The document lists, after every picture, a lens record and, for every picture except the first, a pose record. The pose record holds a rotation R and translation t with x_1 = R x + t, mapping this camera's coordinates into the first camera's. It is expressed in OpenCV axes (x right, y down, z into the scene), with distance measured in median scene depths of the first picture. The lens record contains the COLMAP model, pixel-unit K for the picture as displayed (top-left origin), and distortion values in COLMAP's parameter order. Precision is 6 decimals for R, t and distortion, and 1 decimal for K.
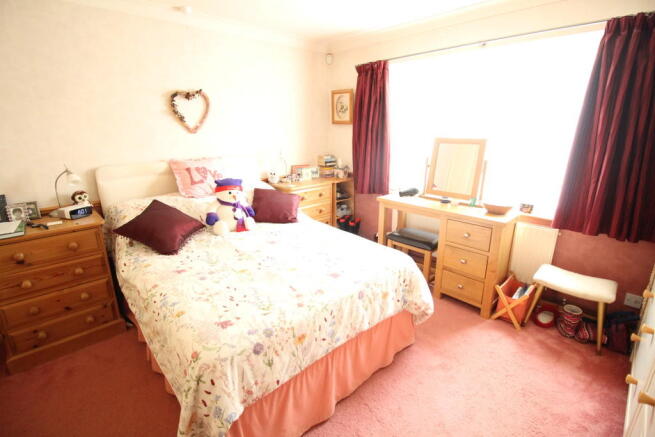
lens RADIAL K [[312.7, 0, 327.5], [0, 312.7, 218.5], [0, 0, 1]] dist [-0.001274, -0.000468]
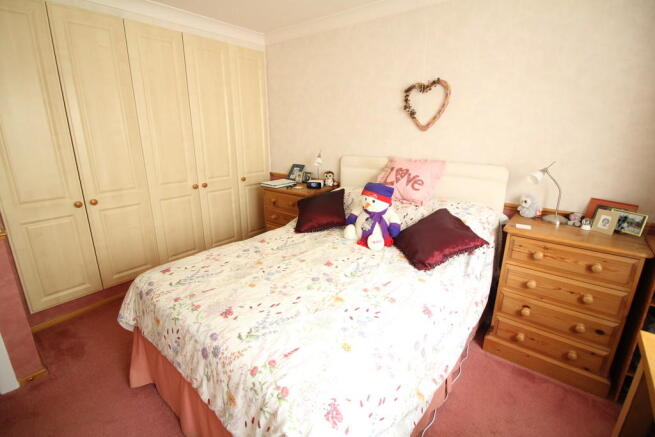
lens RADIAL K [[312.7, 0, 327.5], [0, 312.7, 218.5], [0, 0, 1]] dist [-0.001274, -0.000468]
pose [[0.095728, 0.275224, -0.956602, 0.473884], [-0.281559, 0.929256, 0.239180, -0.188757], [0.954757, 0.246443, 0.166448, 0.696183]]
